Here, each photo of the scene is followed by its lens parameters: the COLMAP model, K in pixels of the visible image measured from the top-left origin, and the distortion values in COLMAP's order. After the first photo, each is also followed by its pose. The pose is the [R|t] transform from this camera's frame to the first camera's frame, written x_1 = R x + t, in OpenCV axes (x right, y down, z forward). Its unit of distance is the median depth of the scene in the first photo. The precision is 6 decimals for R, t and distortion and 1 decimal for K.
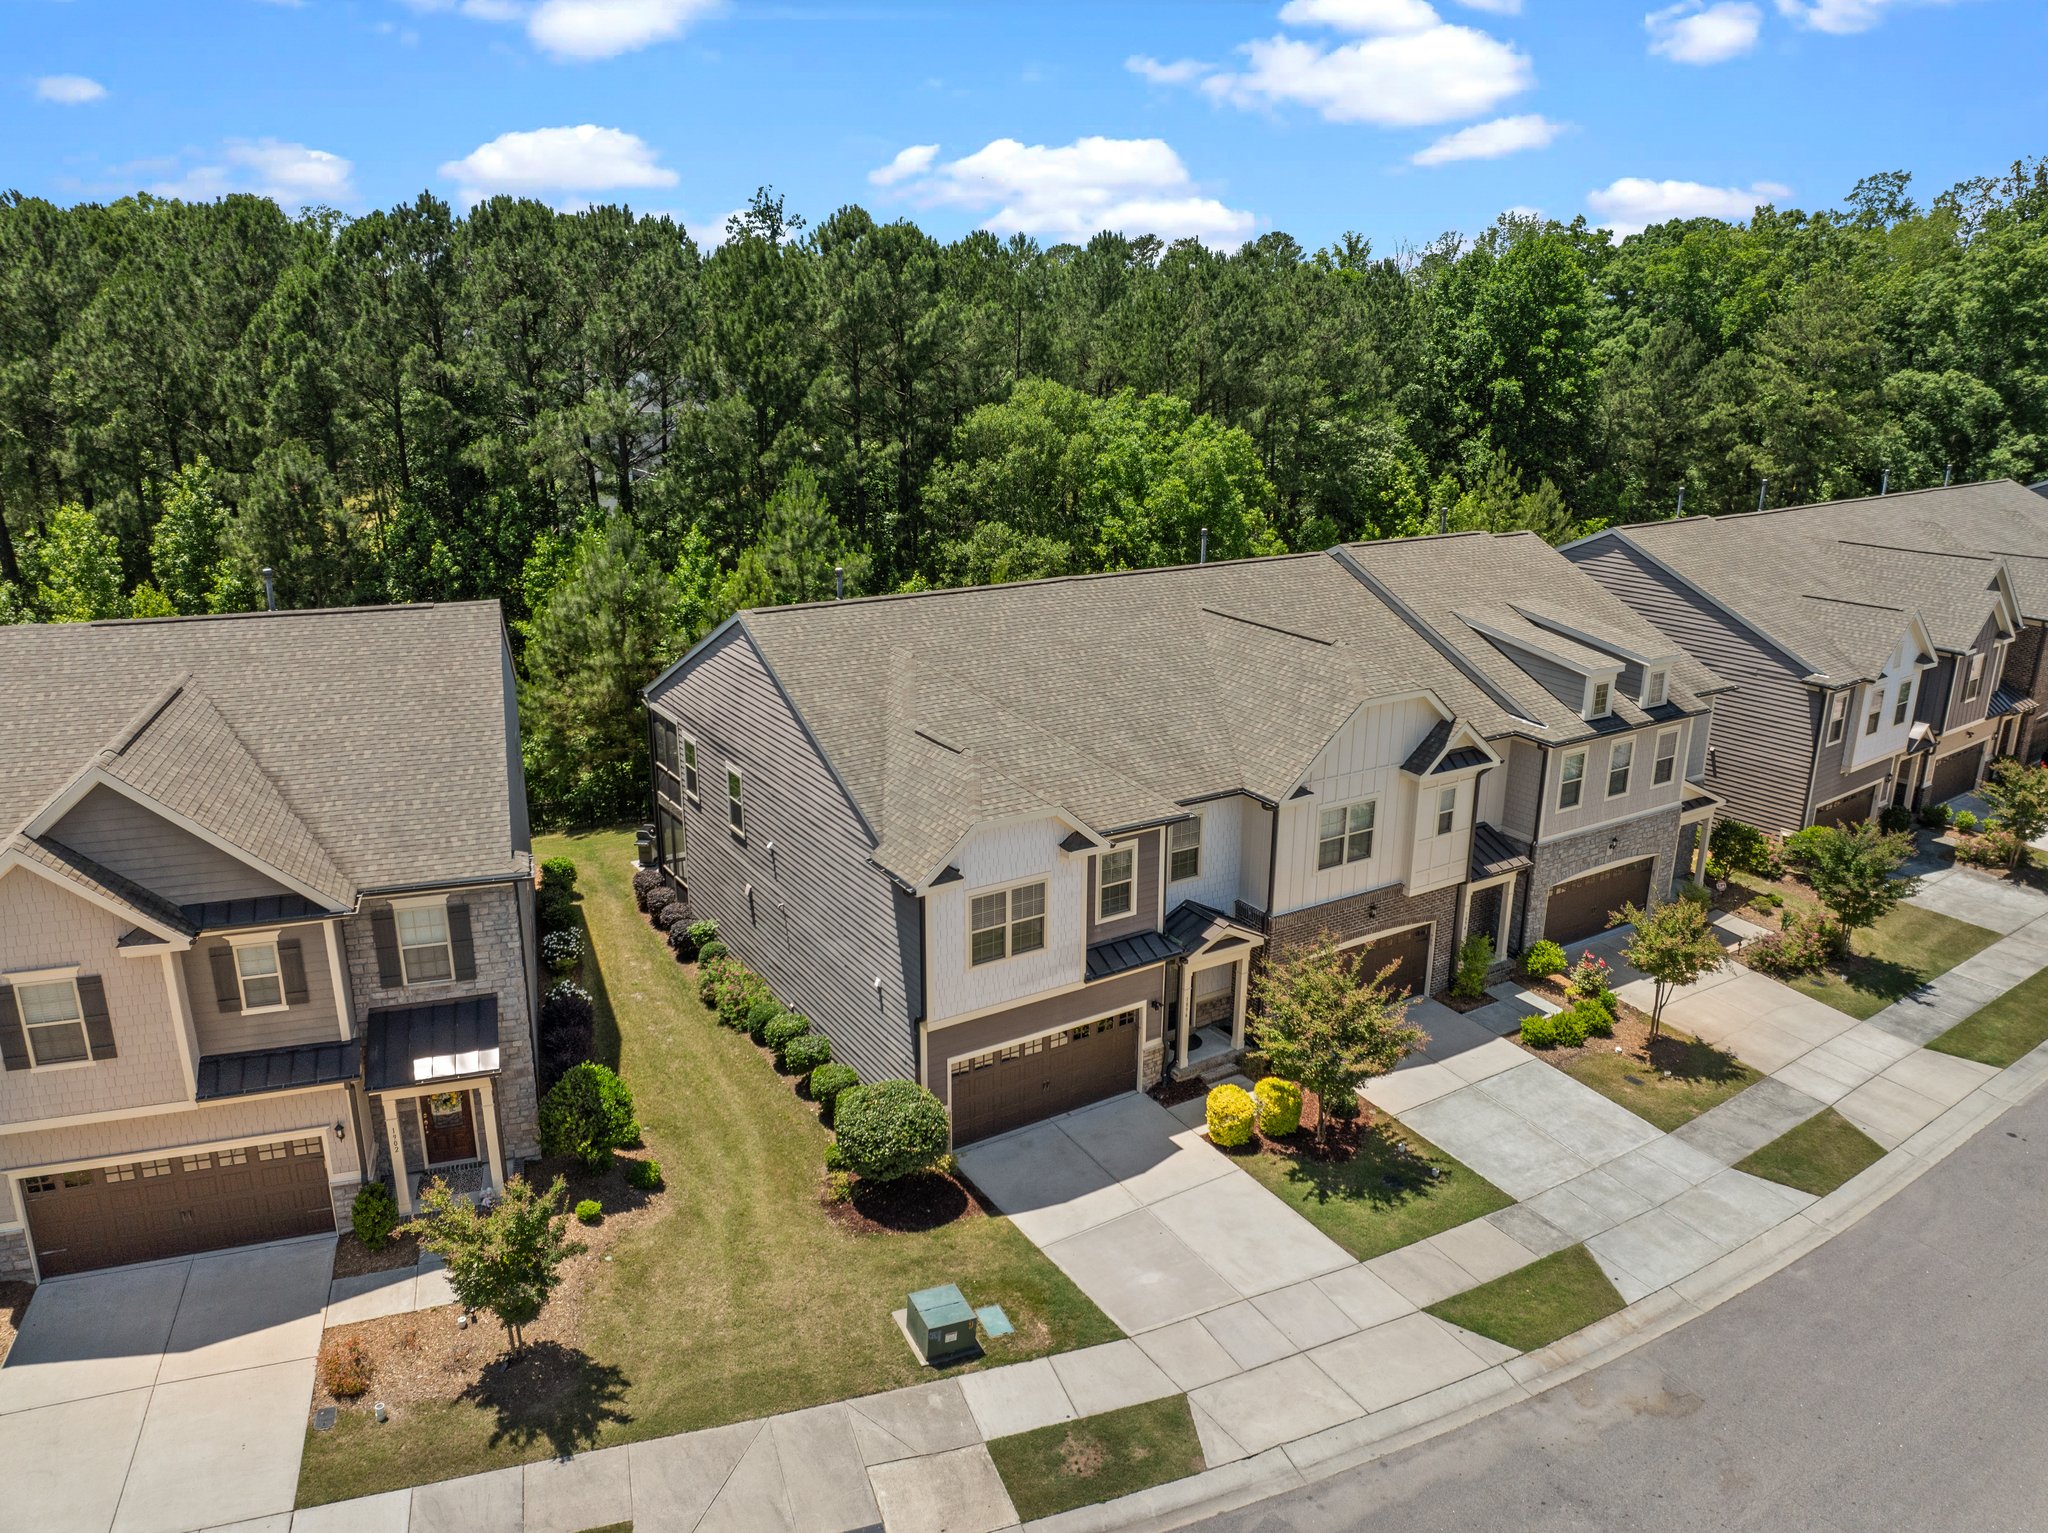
lens RADIAL K [[1451.9, 0, 1043.9], [0, 1451.9, 713.5], [0, 0, 1]] dist [-0.040227, -0.001891]
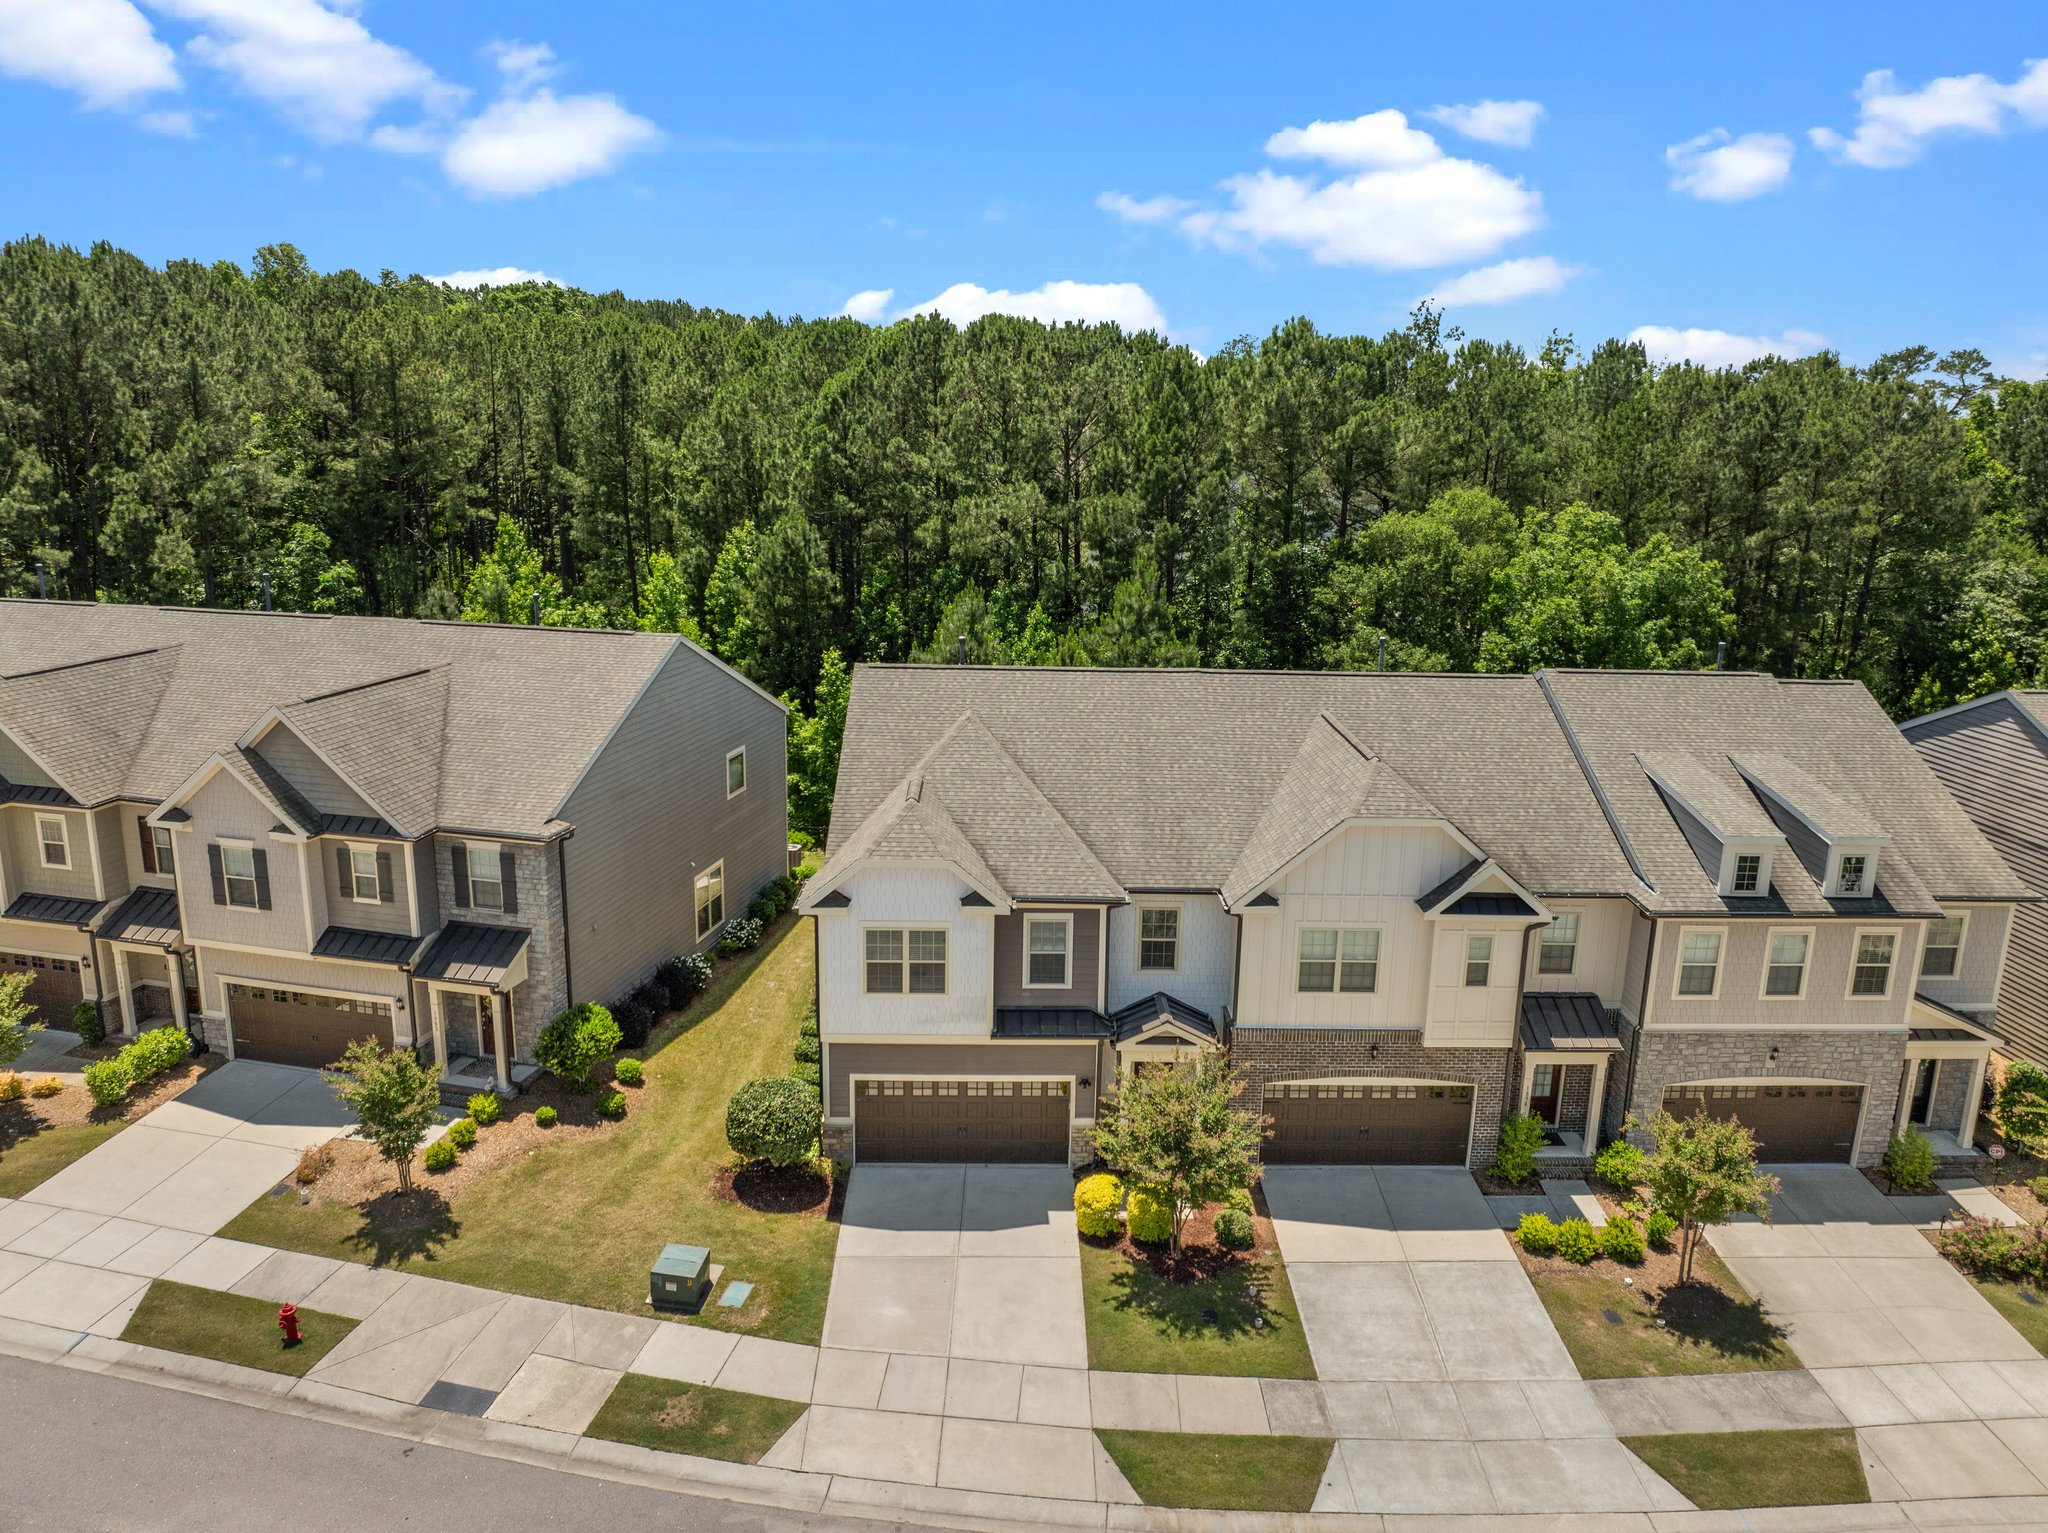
lens RADIAL K [[1451.9, 0, 1043.9], [0, 1451.9, 713.5], [0, 0, 1]] dist [-0.040227, -0.001891]
pose [[0.857262, 0.111100, -0.502750, 0.583239], [-0.148068, 0.988391, -0.034057, -0.016713], [0.493130, 0.103637, 0.863761, 0.094295]]
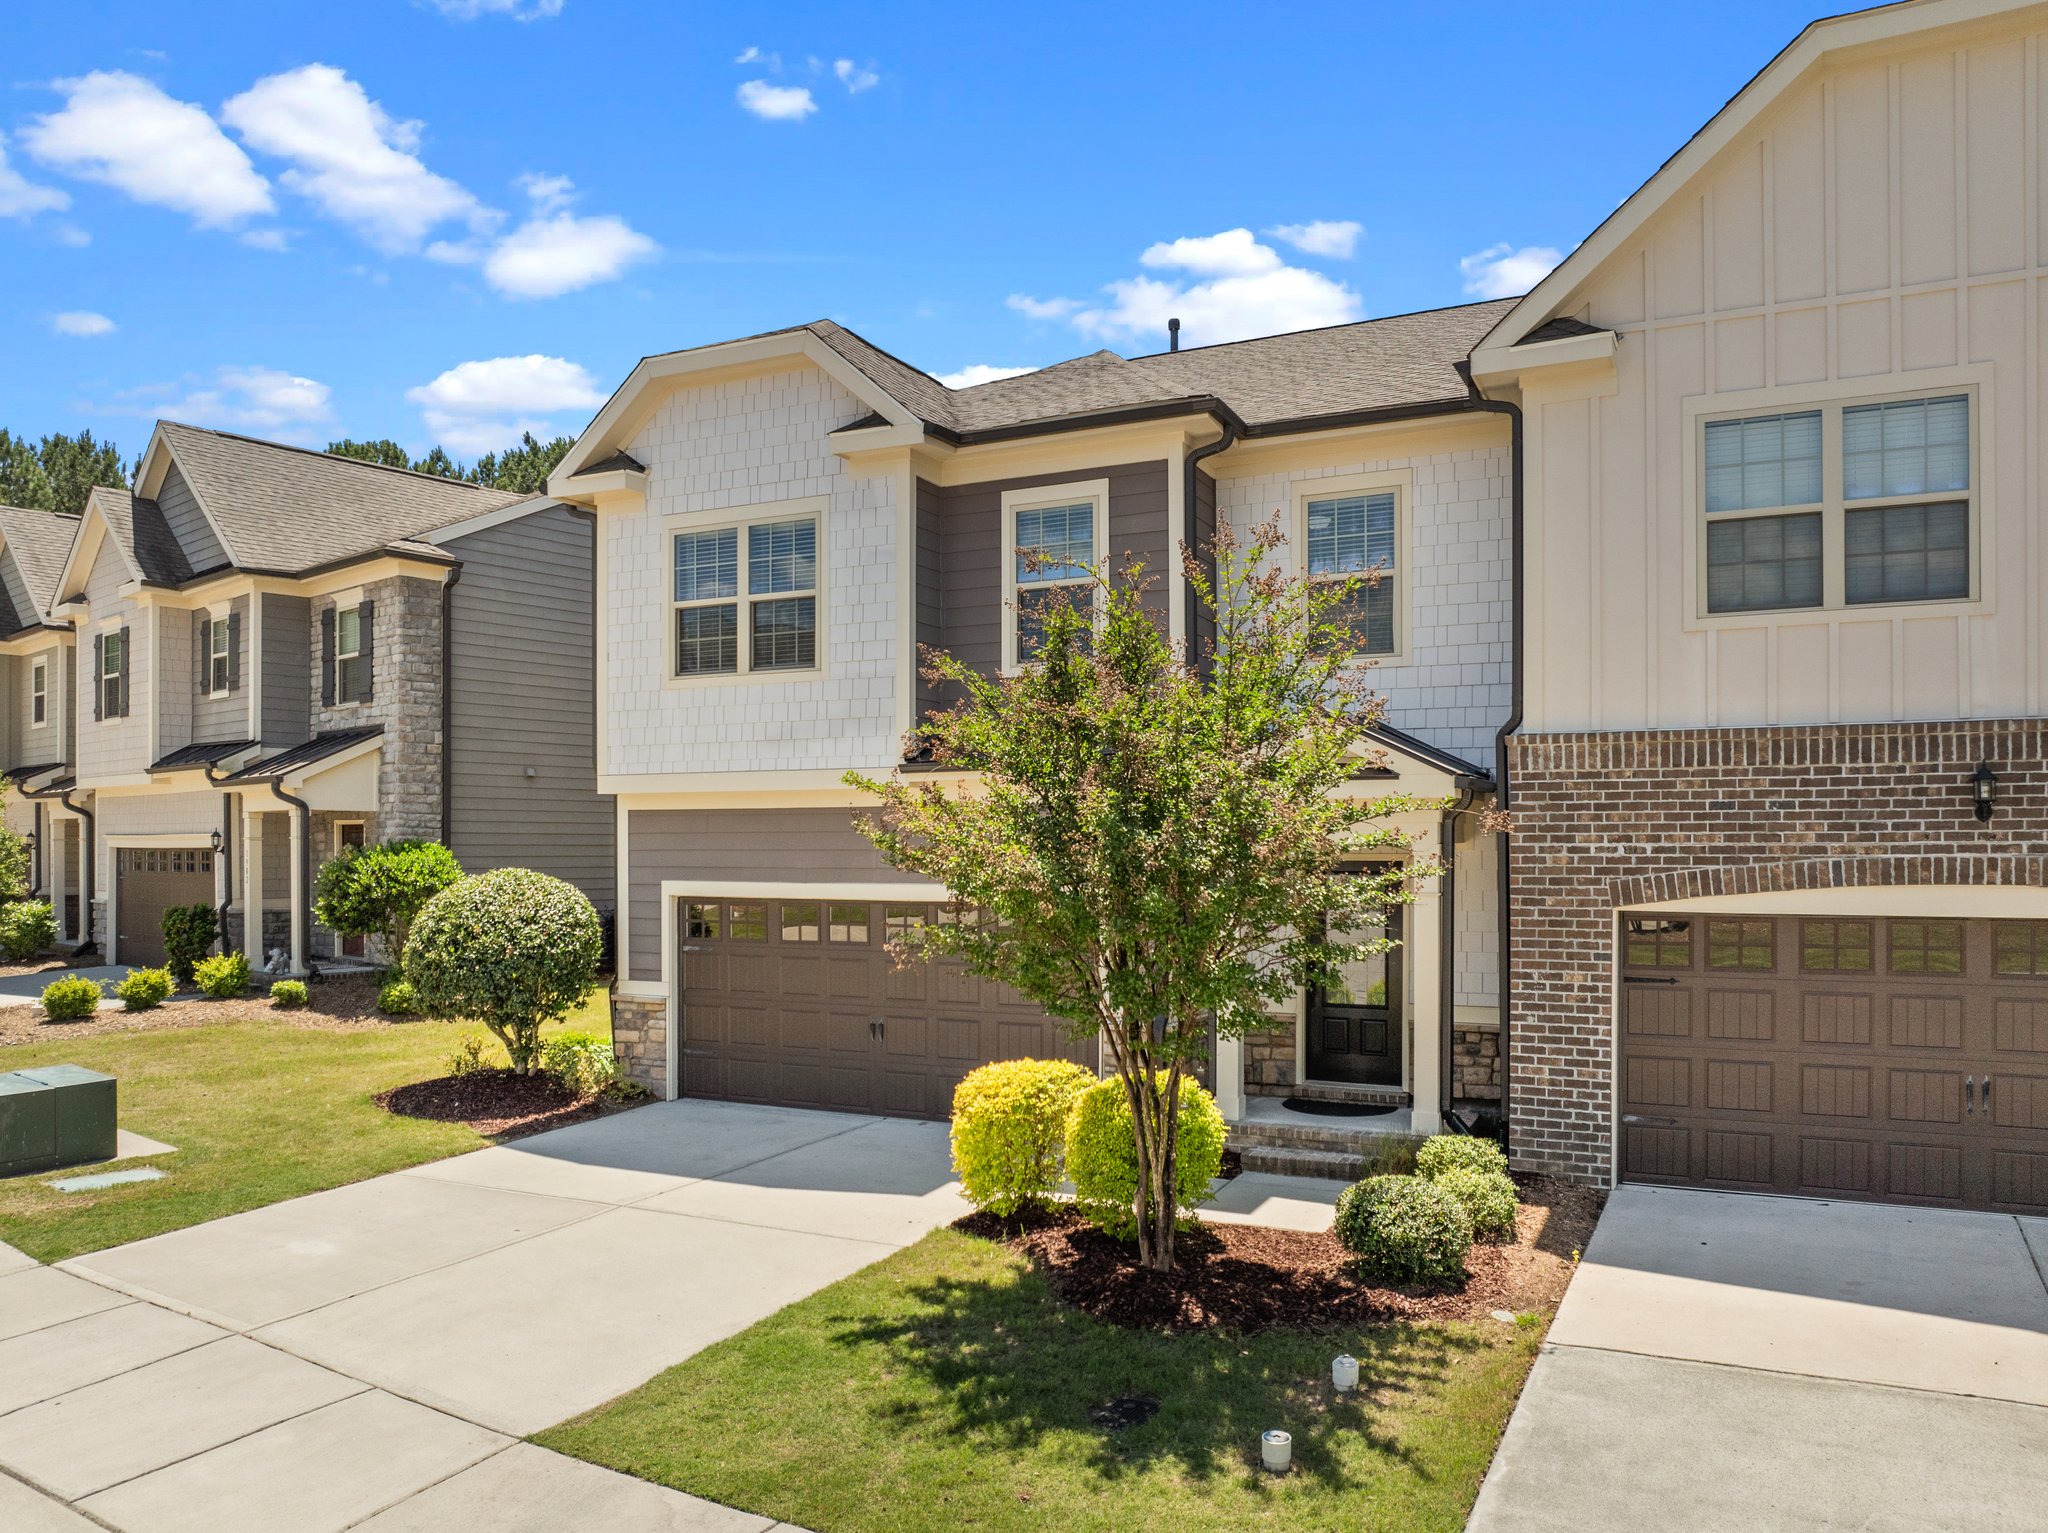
lens RADIAL K [[1487.8, 0, 1028.6], [0, 1487.8, 826.5], [0, 0, 1]] dist [-0.041816, -0.001648]
pose [[0.511293, -0.024173, -0.859066, 0.453520], [-0.218304, 0.963164, -0.157030, 0.274943], [0.831218, 0.267826, 0.487182, 0.847643]]
